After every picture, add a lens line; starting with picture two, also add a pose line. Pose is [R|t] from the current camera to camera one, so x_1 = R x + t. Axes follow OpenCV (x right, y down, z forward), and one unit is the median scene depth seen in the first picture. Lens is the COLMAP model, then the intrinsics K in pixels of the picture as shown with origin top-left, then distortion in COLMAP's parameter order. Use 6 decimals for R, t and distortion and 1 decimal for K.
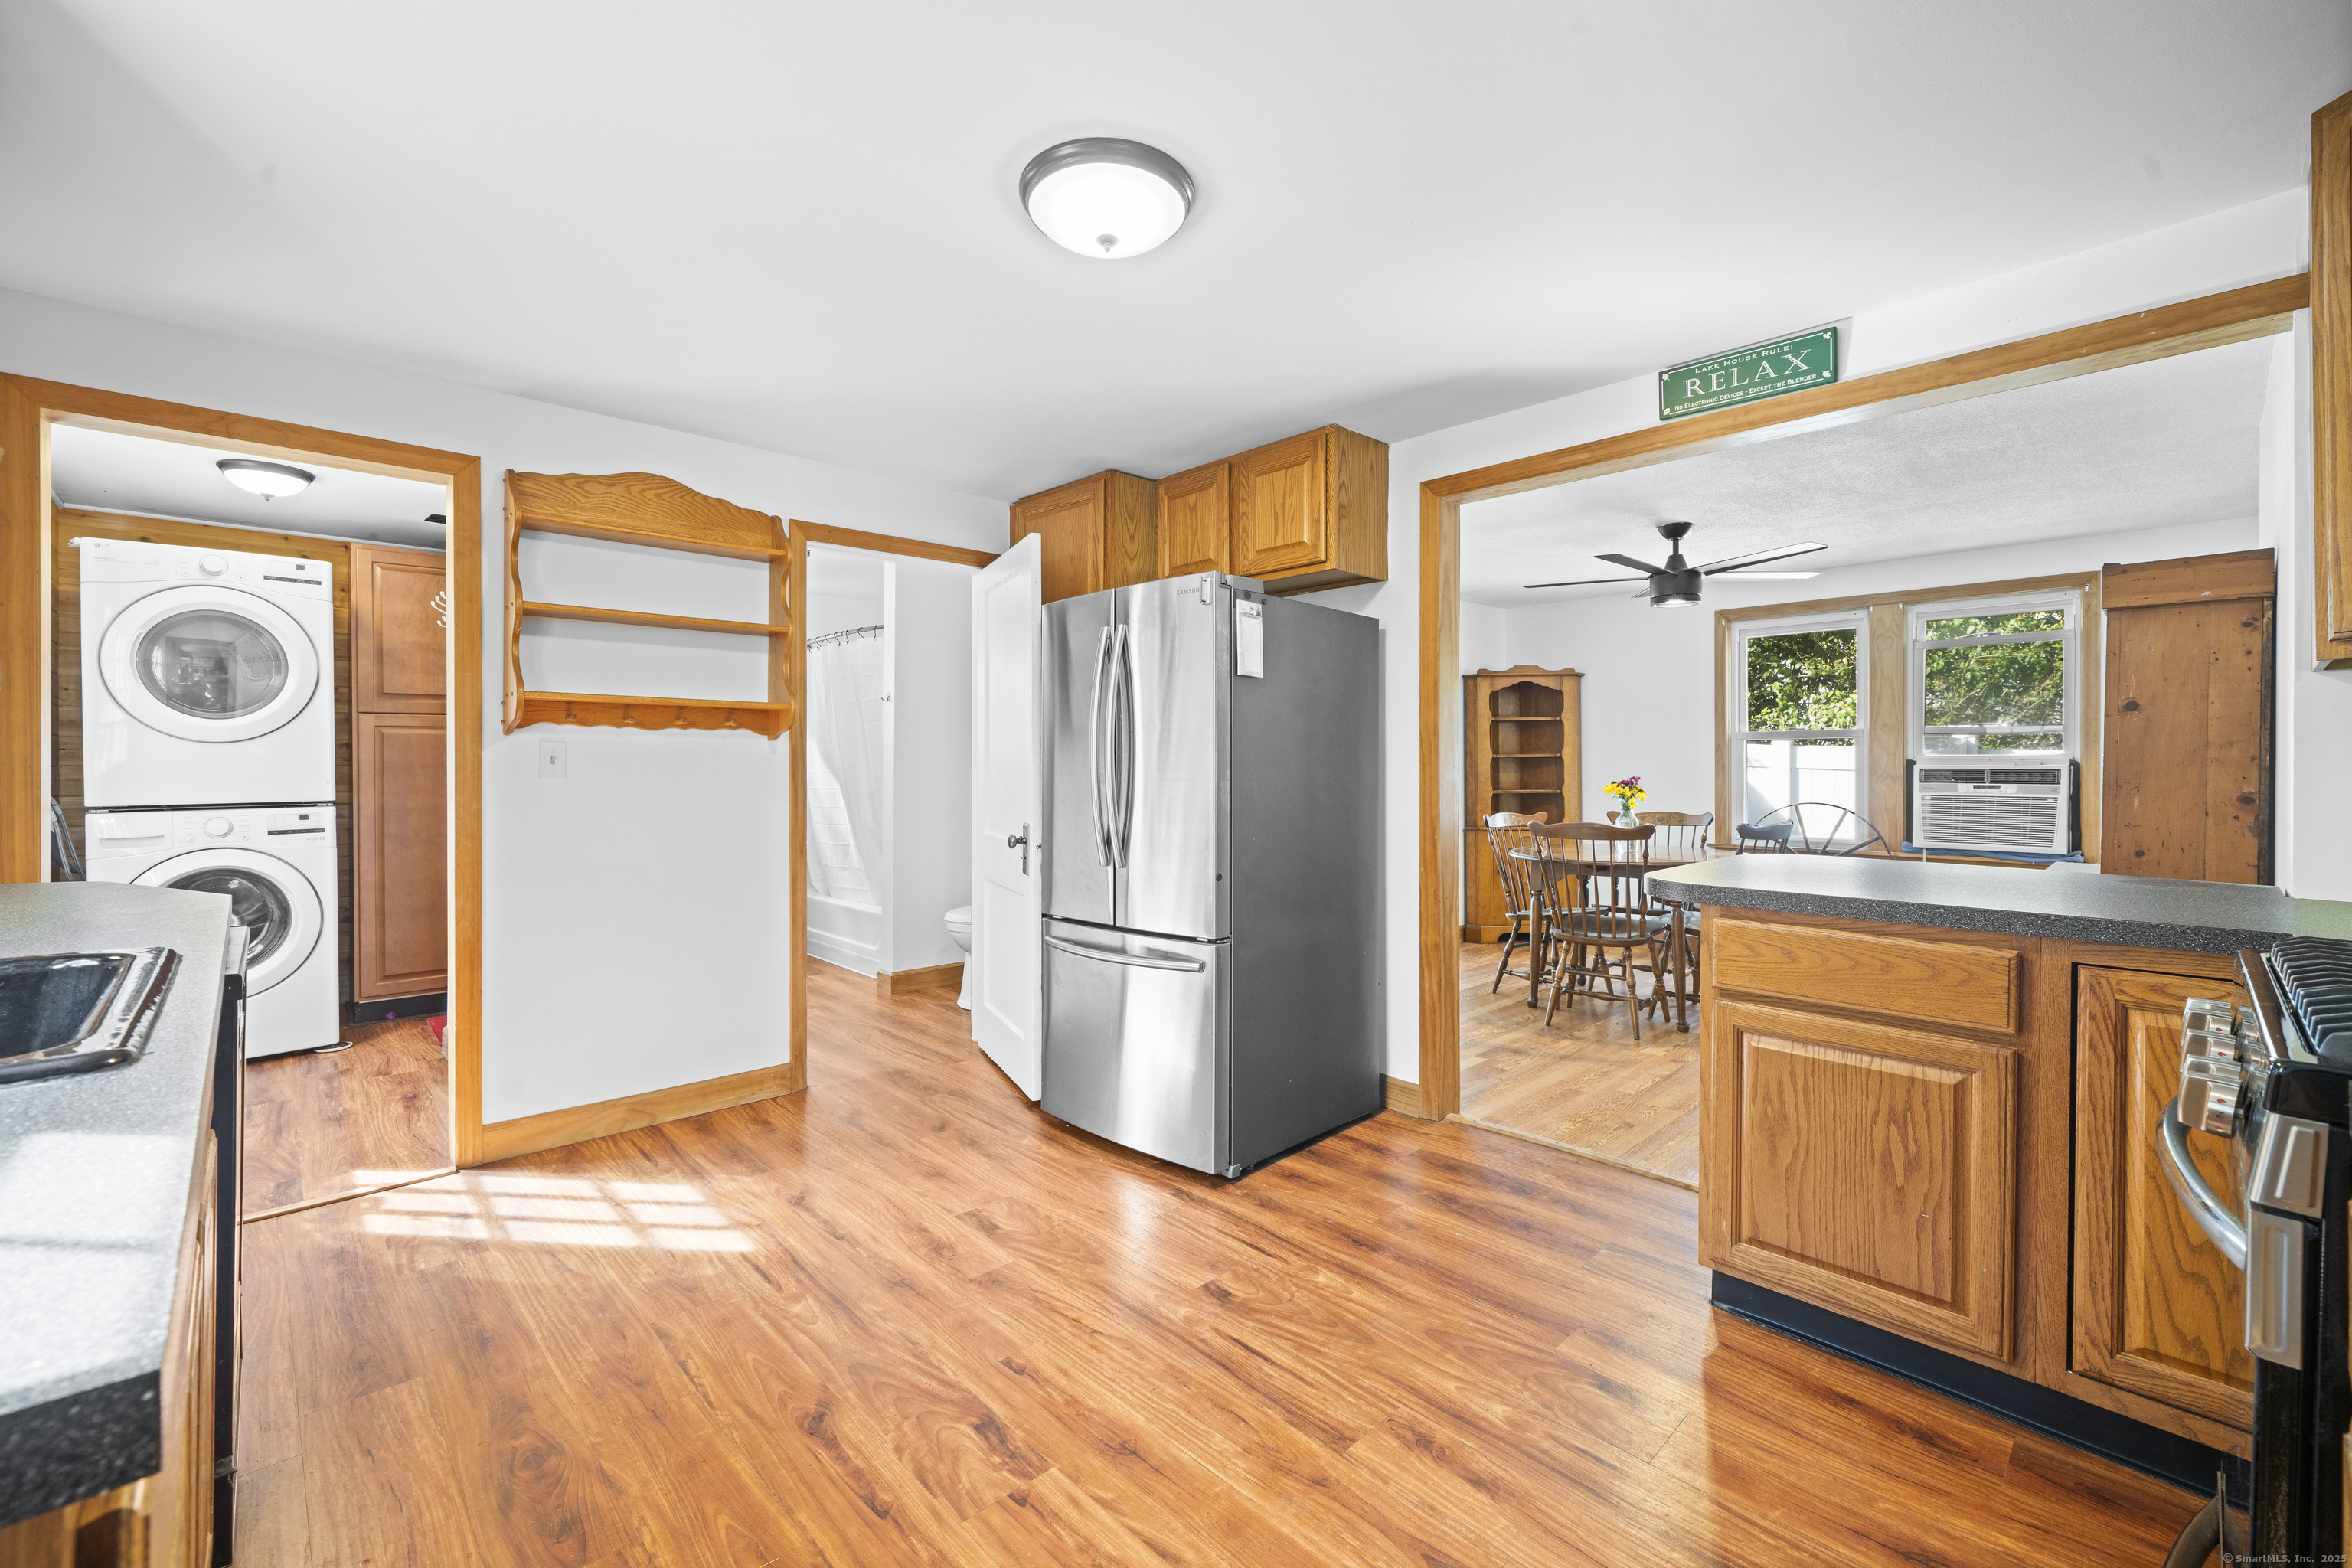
lens RADIAL K [[977.2, 0, 1158.5], [0, 977.2, 768.4], [0, 0, 1]] dist [0.000962, 0.000096]
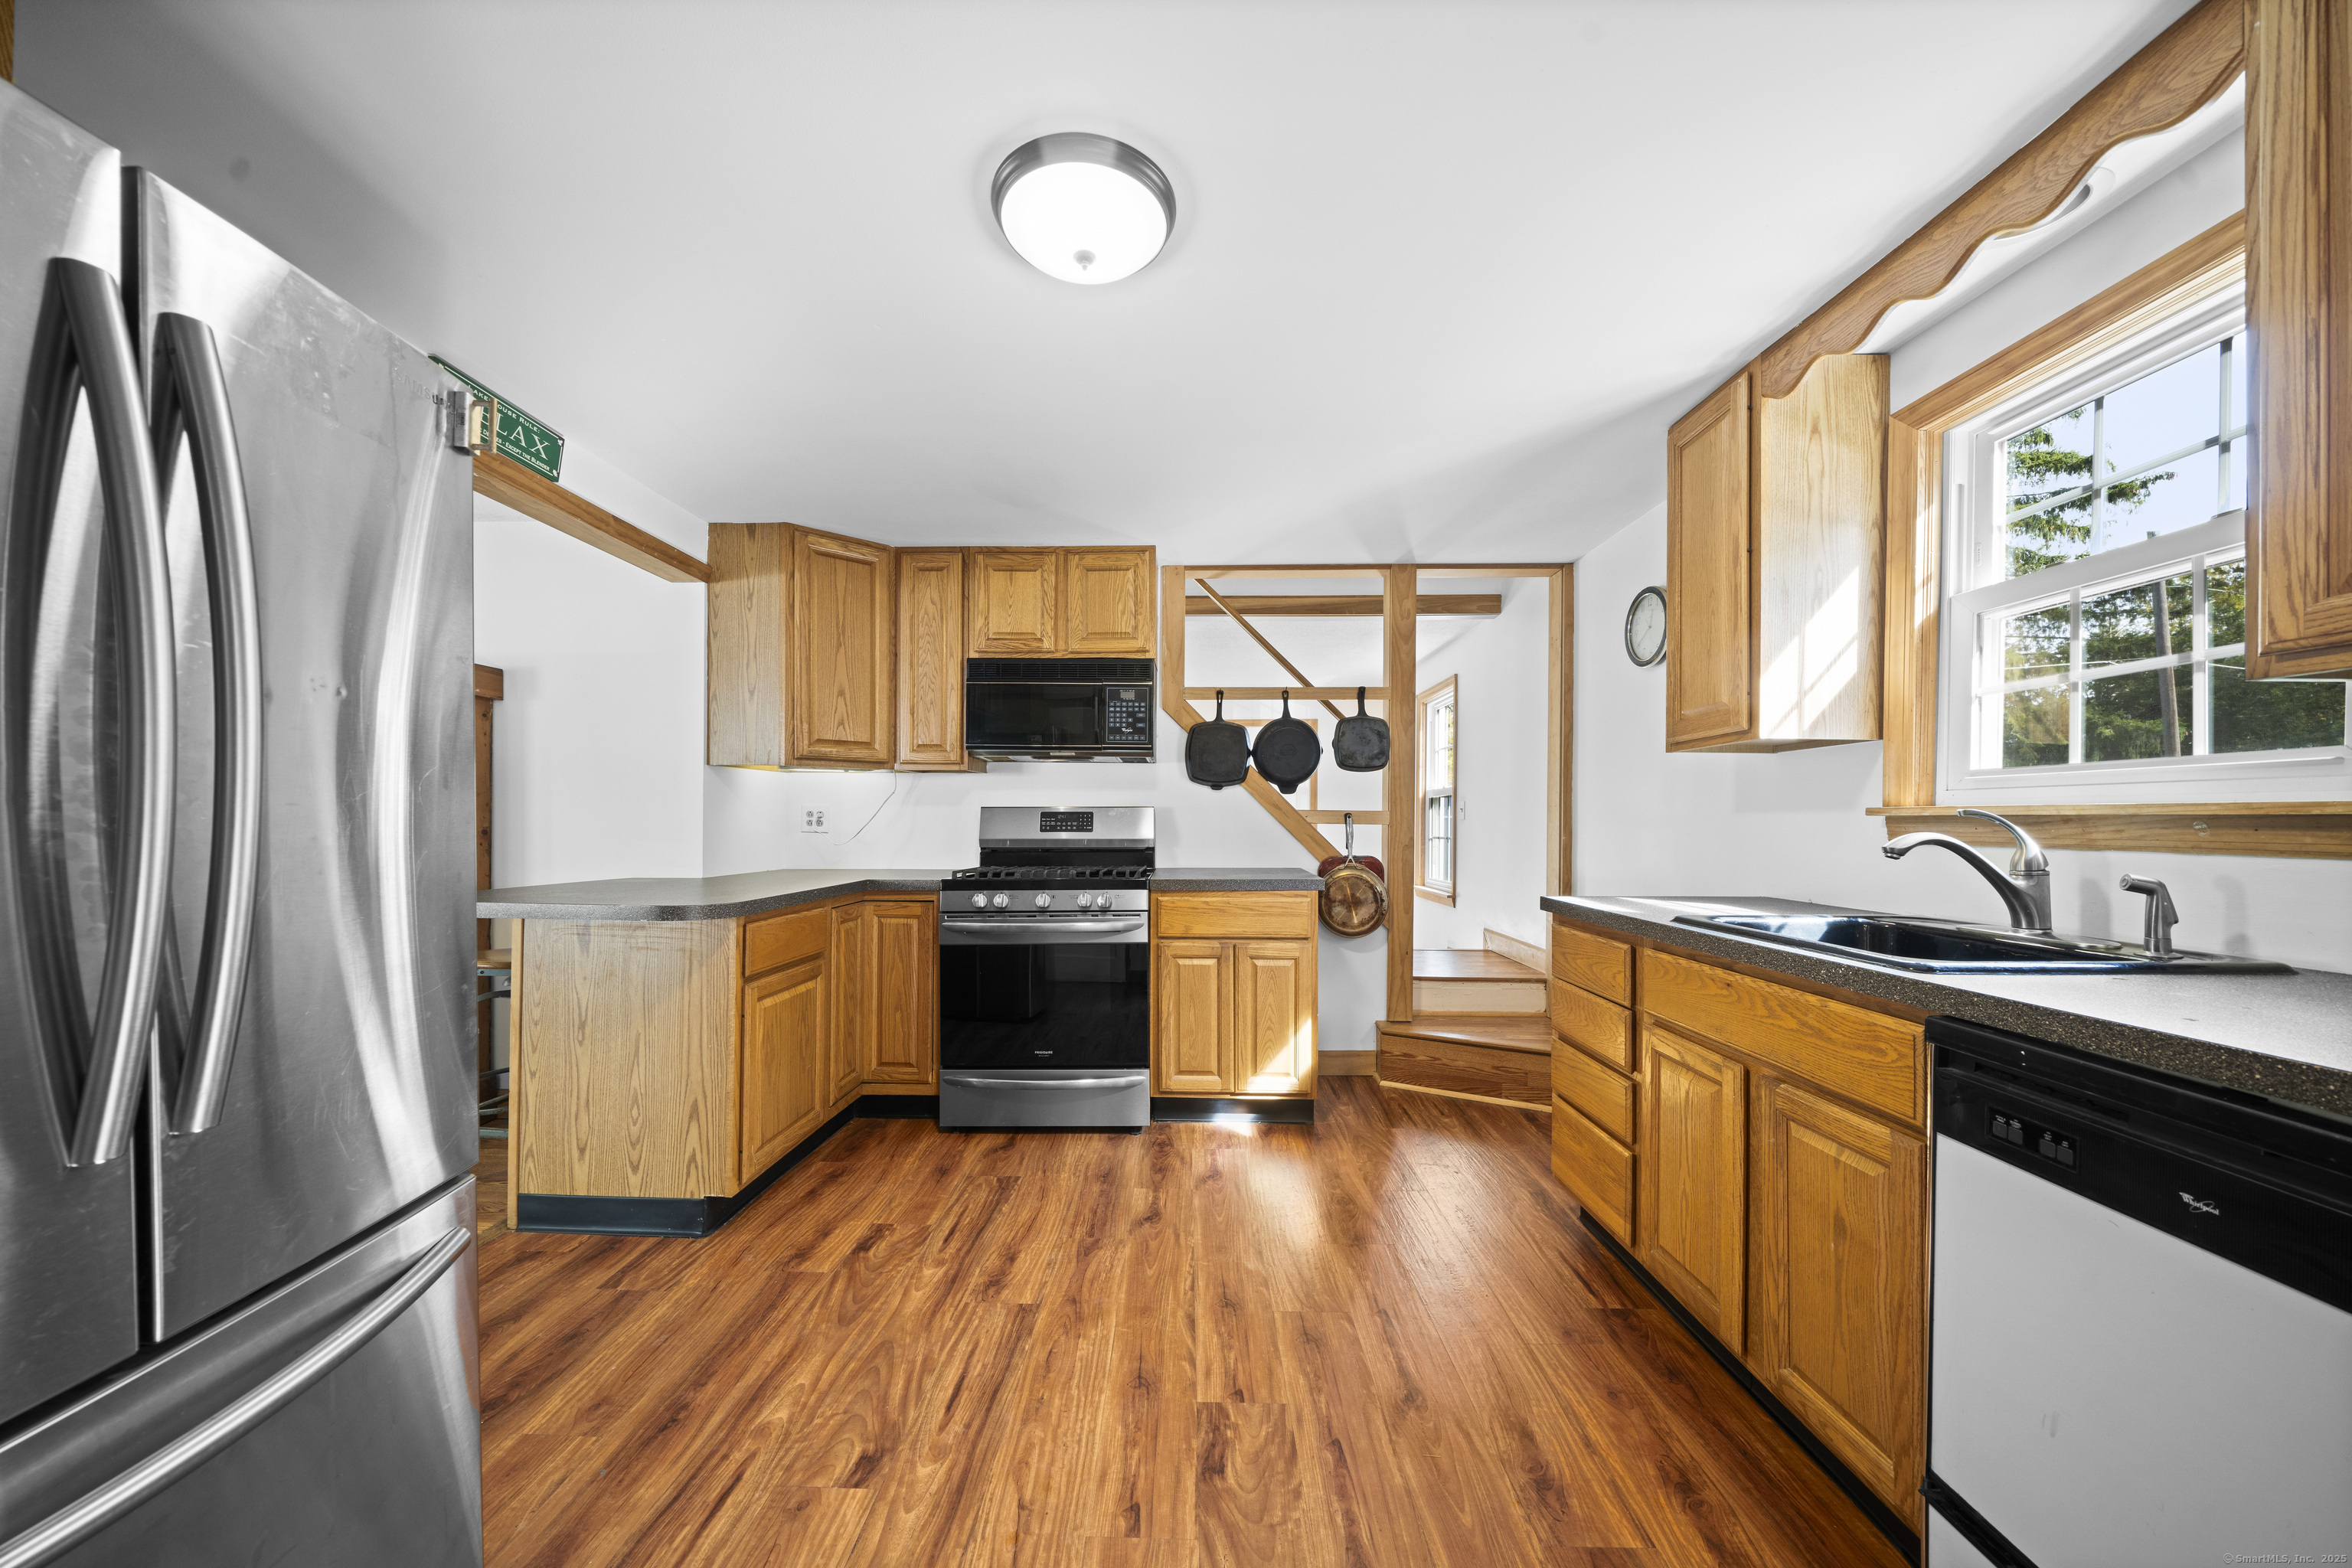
lens RADIAL K [[817.1, 0, 1174.2], [0, 817.1, 819.3], [0, 0, 1]] dist [-0.006315, -0.000120]
pose [[-0.722256, -0.005338, 0.691605, -0.686446], [-0.007419, 0.999972, -0.000029, 0.005984], [-0.691586, -0.005152, -0.722276, 1.554266]]
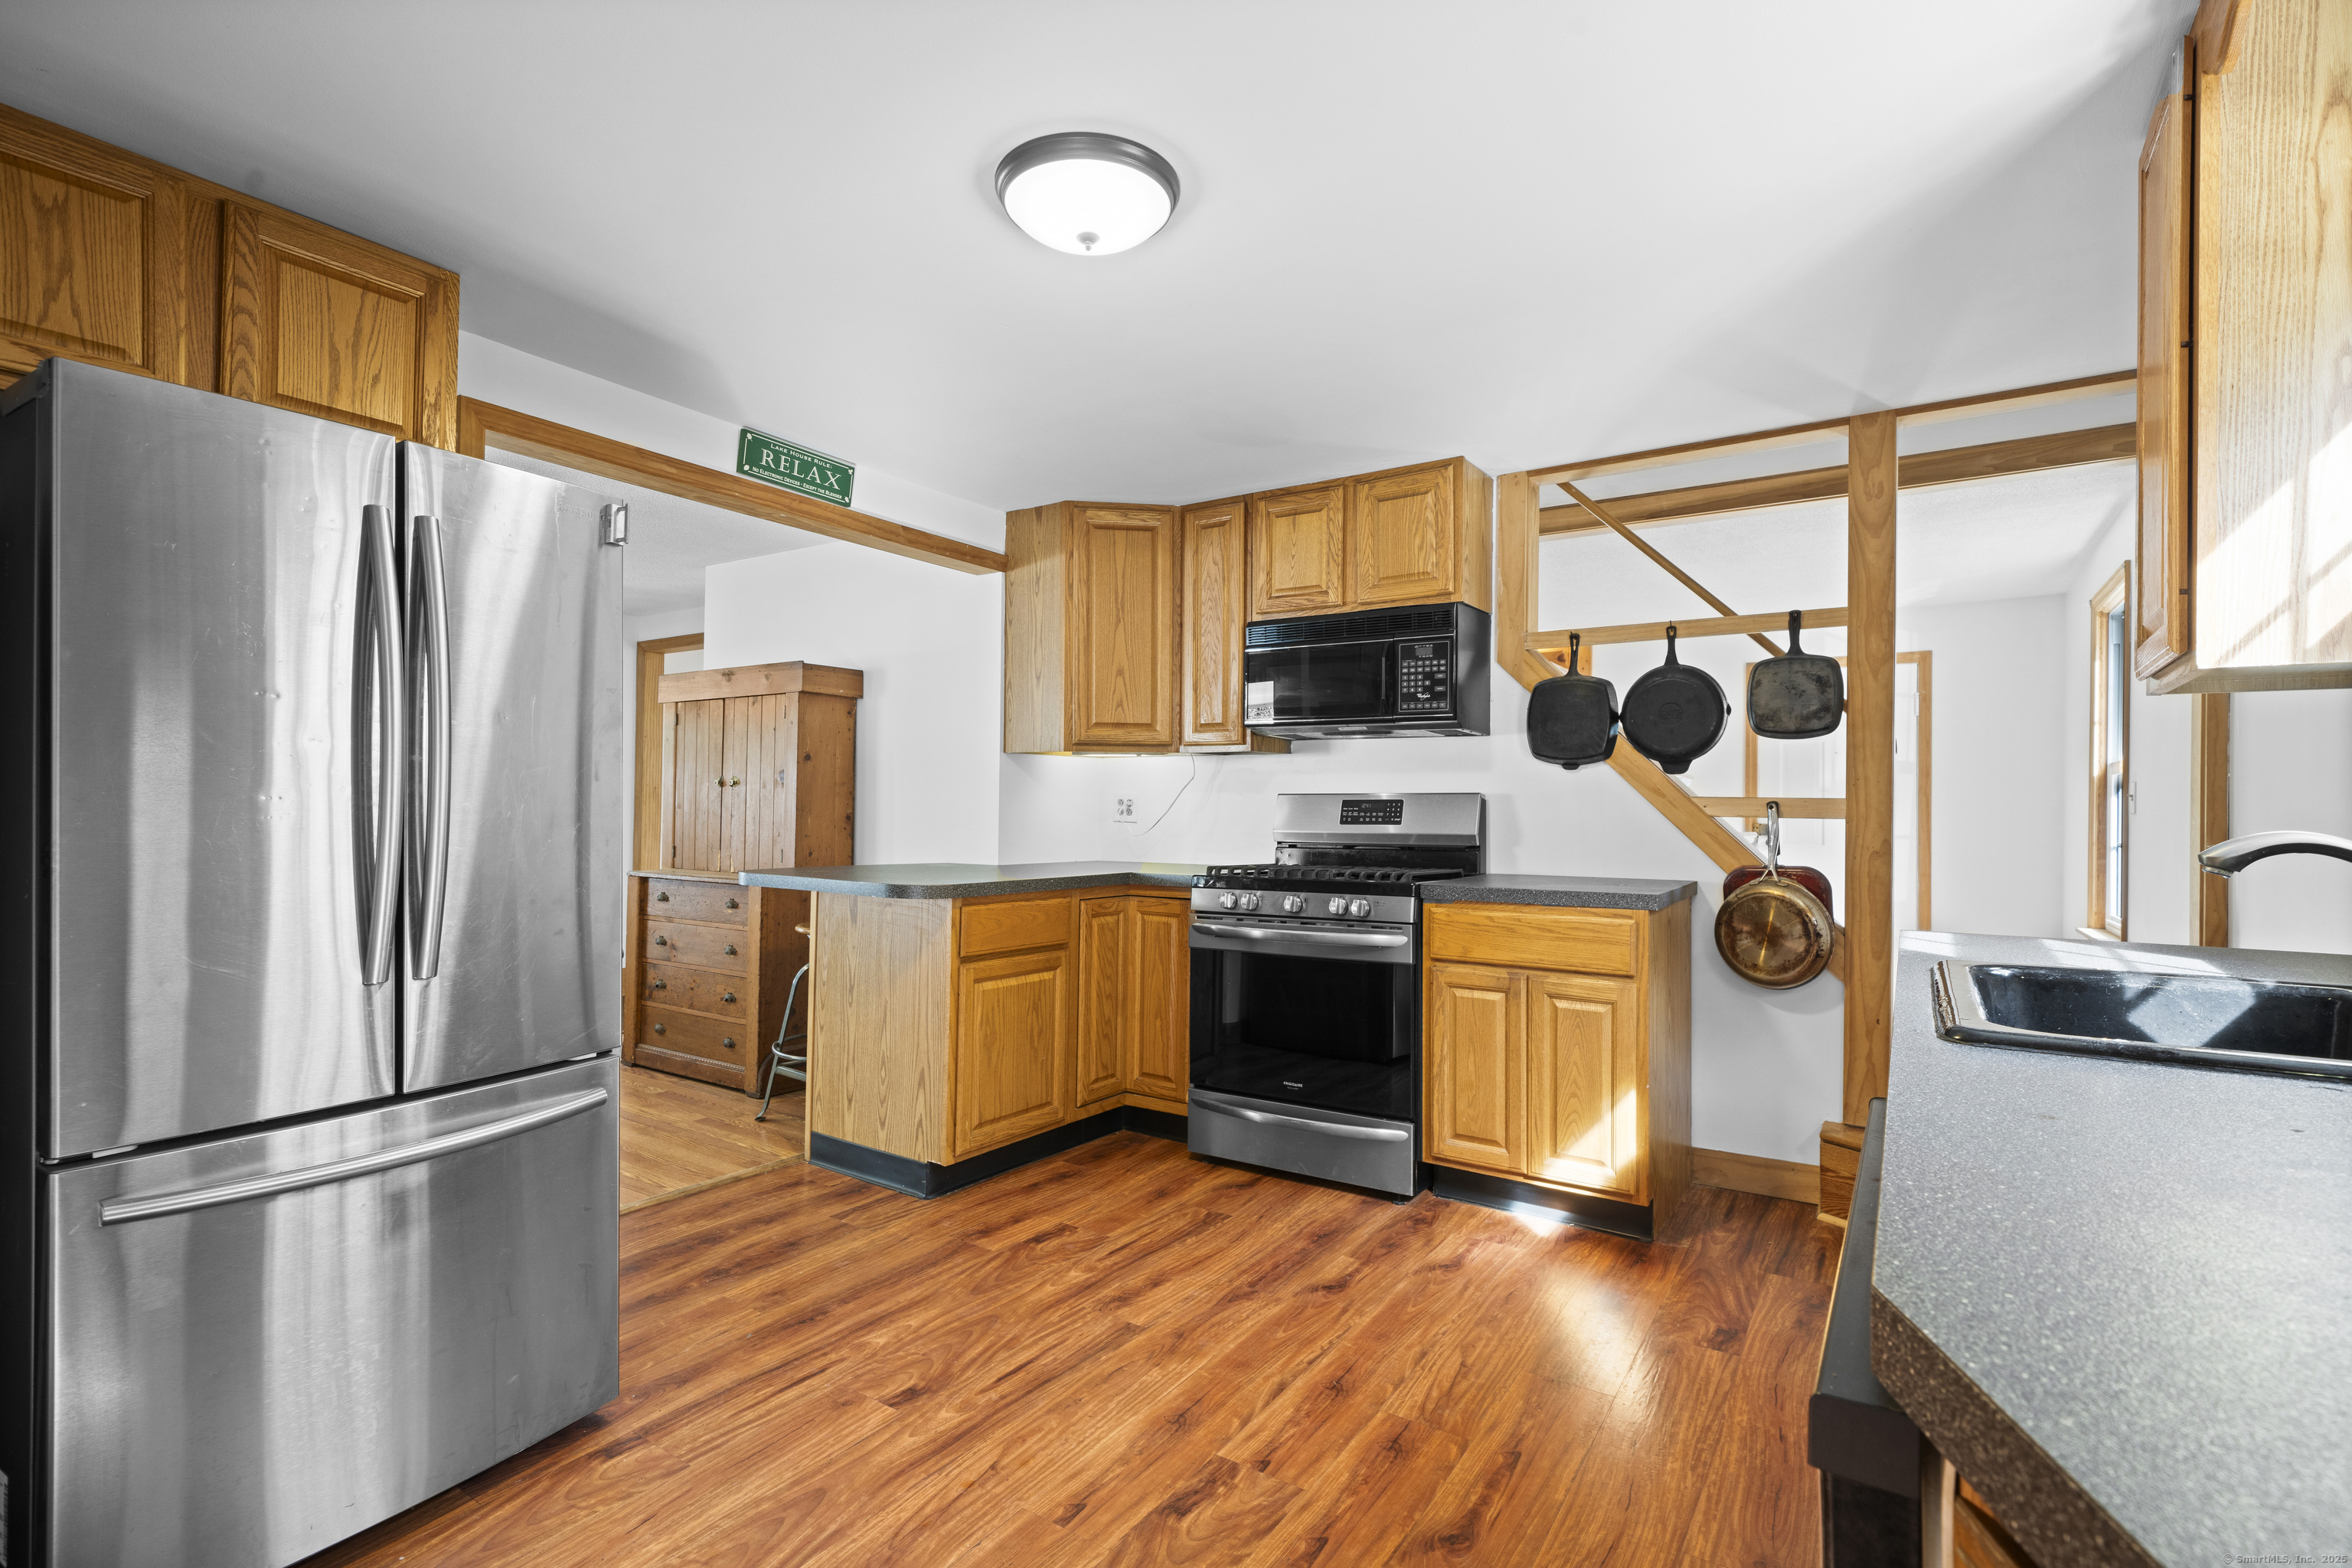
lens RADIAL K [[1107.9, 0, 1168.4], [0, 1107.9, 797.8], [0, 0, 1]] dist [0.001454, 0.000427]
pose [[-0.228513, 0.004198, 0.973532, -1.140968], [-0.012132, 0.999901, -0.007159, 0.006360], [-0.973465, -0.013447, -0.228439, 1.195519]]
